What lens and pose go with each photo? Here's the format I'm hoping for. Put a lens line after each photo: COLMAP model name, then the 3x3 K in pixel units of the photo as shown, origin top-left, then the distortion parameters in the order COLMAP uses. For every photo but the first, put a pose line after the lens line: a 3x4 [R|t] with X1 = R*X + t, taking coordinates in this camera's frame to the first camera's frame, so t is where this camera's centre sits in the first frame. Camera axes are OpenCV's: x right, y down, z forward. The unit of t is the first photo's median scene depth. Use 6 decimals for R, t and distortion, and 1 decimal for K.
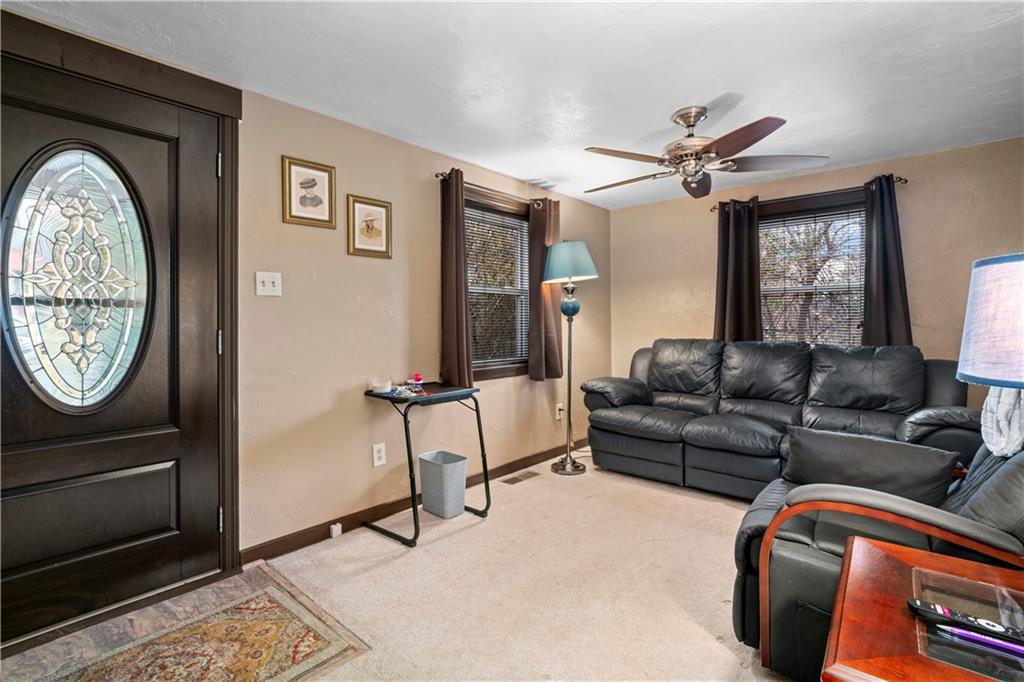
lens RADIAL K [[494.2, 0, 523.6], [0, 494.2, 317.2], [0, 0, 1]] dist [-0.000493, -0.000094]
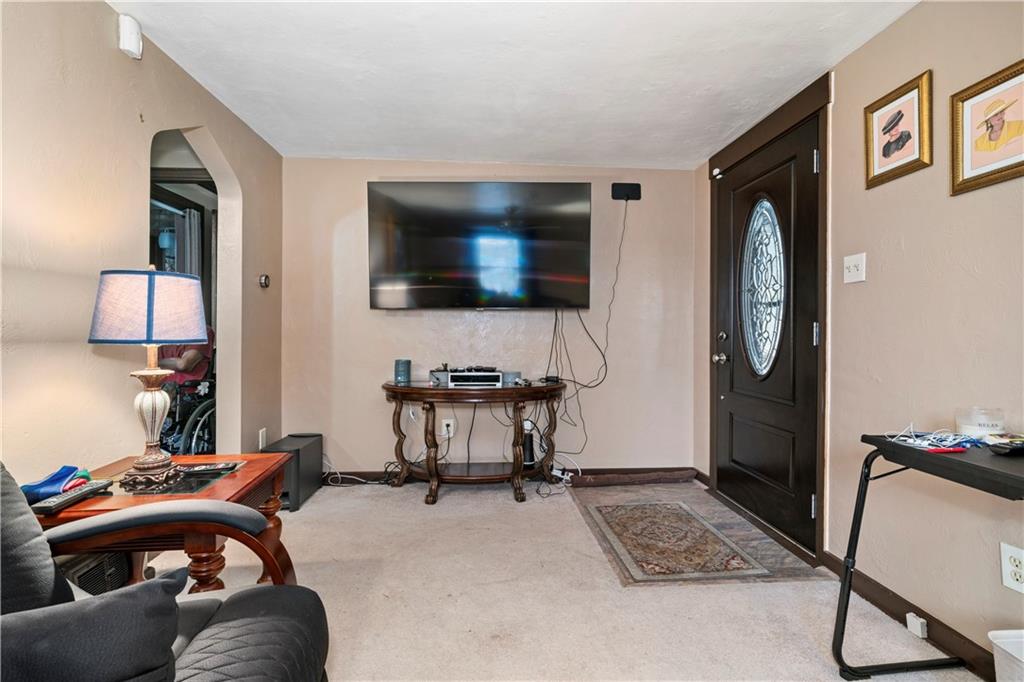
lens RADIAL K [[478.9, 0, 511.2], [0, 478.9, 334.5], [0, 0, 1]] dist [-0.005057, 0.000220]
pose [[-0.720123, 0.004291, -0.693833, 0.429610], [0.006896, 0.999976, -0.000972, 0.037586], [0.693812, -0.005485, -0.720135, 1.033105]]
